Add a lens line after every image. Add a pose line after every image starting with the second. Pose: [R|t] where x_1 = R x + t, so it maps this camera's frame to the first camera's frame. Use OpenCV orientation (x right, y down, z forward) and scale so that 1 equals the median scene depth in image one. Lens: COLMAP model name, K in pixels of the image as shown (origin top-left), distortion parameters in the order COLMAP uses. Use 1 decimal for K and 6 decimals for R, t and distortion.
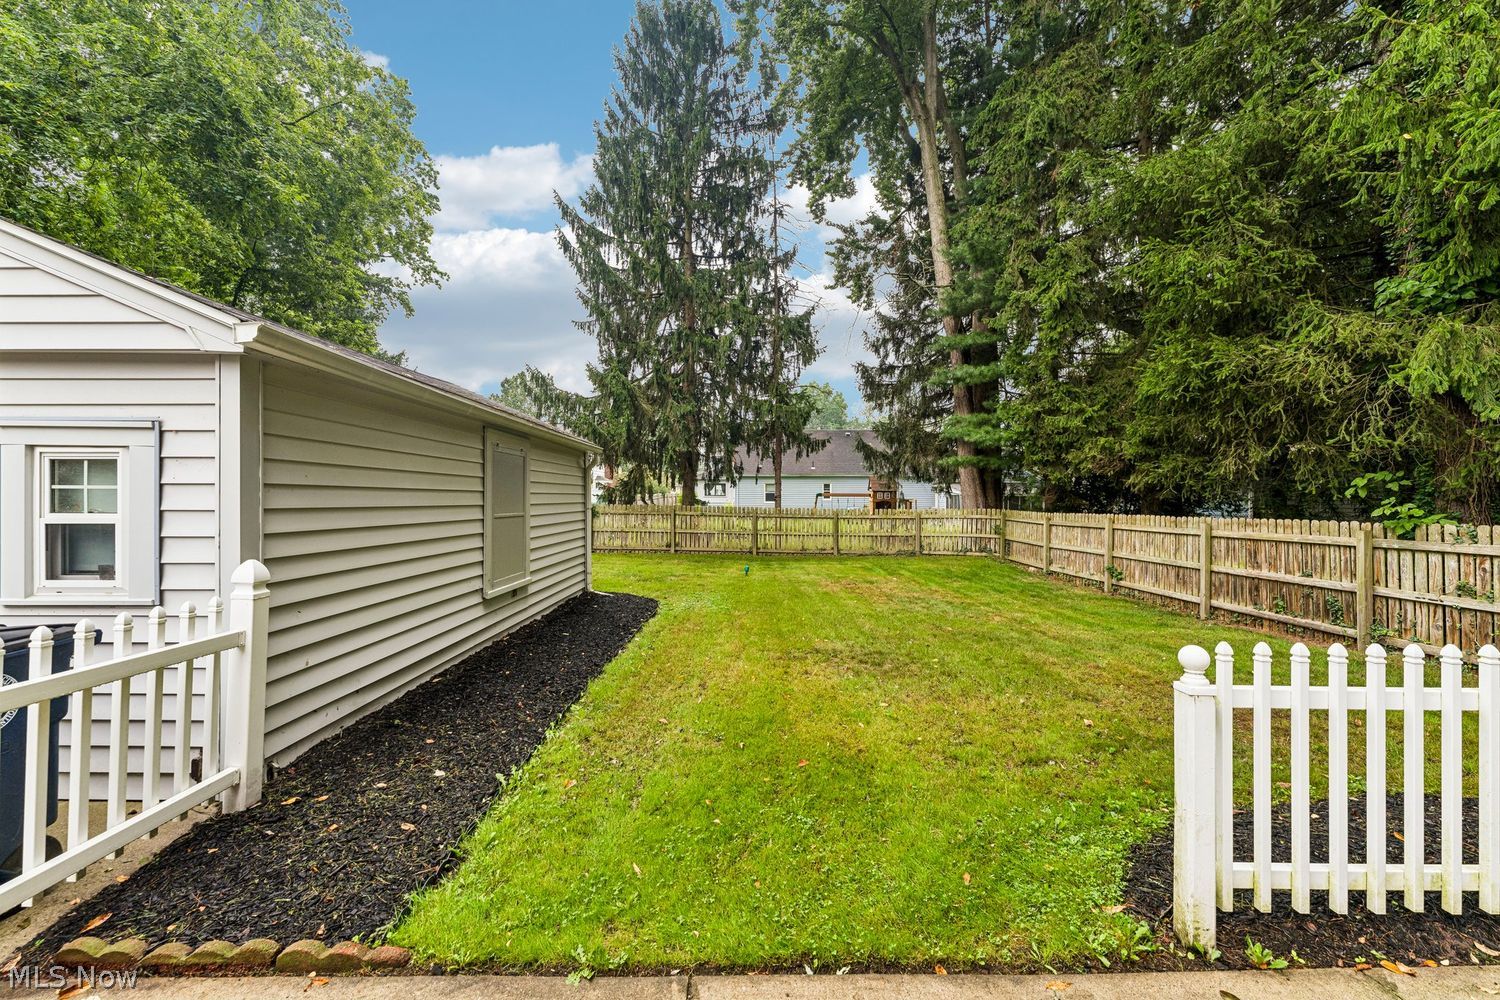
lens RADIAL K [[593.8, 0, 749.4], [0, 593.8, 500.1], [0, 0, 1]] dist [-0.002580, -0.000787]
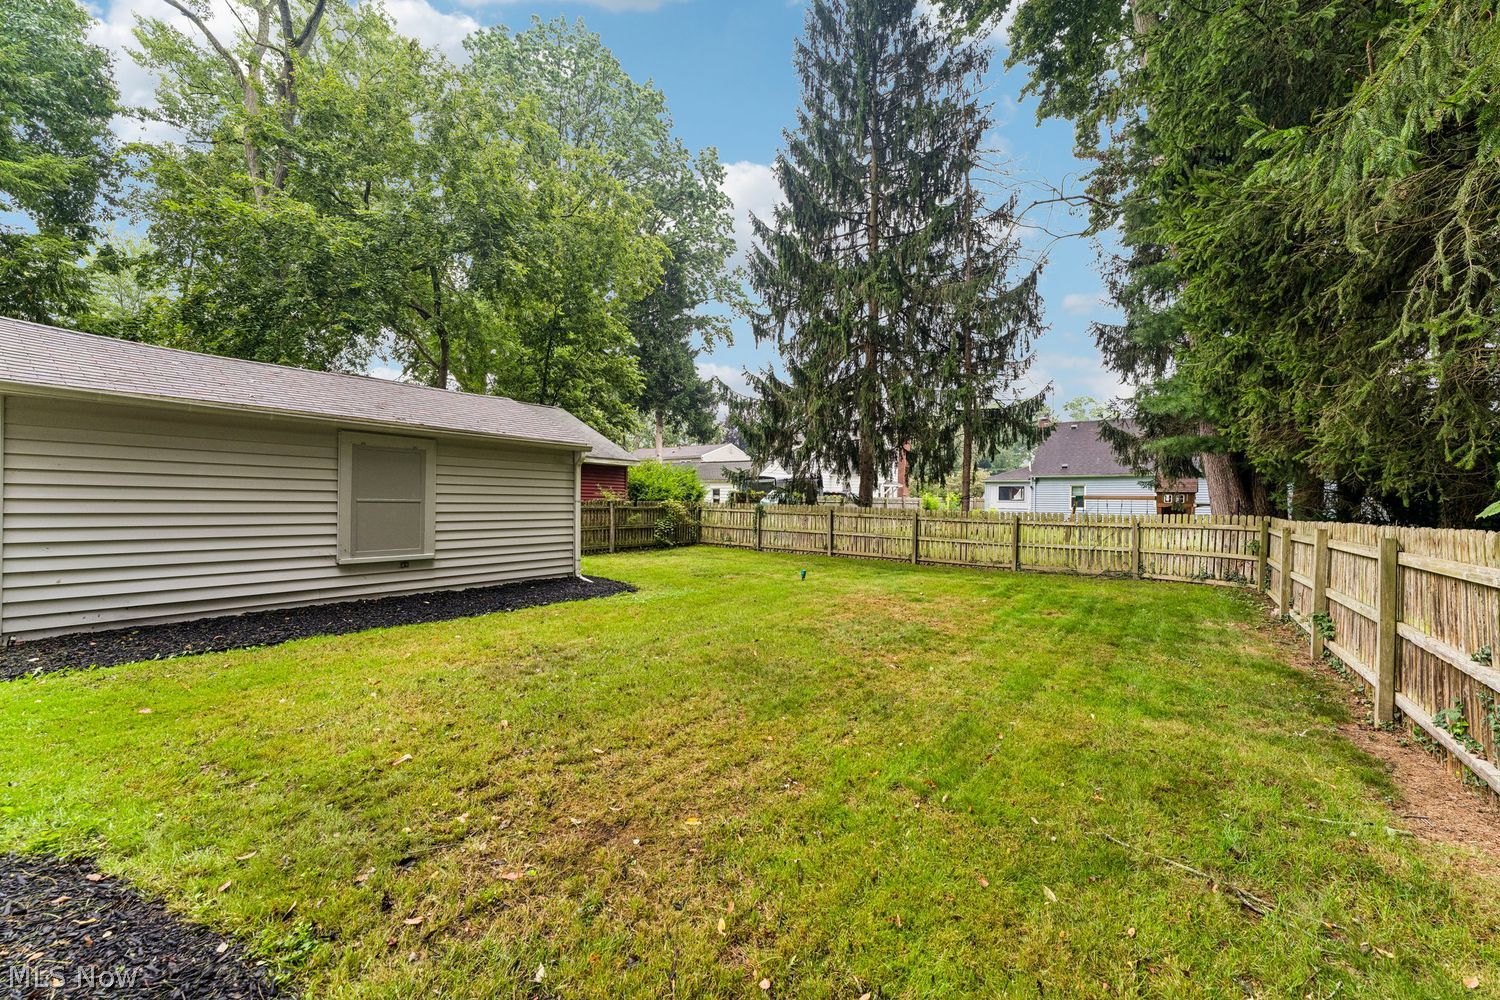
lens RADIAL K [[593.8, 0, 747.5], [0, 593.8, 503.5], [0, 0, 1]] dist [-0.002580, -0.000787]
pose [[0.818339, 0.008273, -0.574676, 0.308212], [-0.011529, 0.999931, -0.002024, 0.008306], [0.574620, 0.008282, 0.818378, 0.137825]]
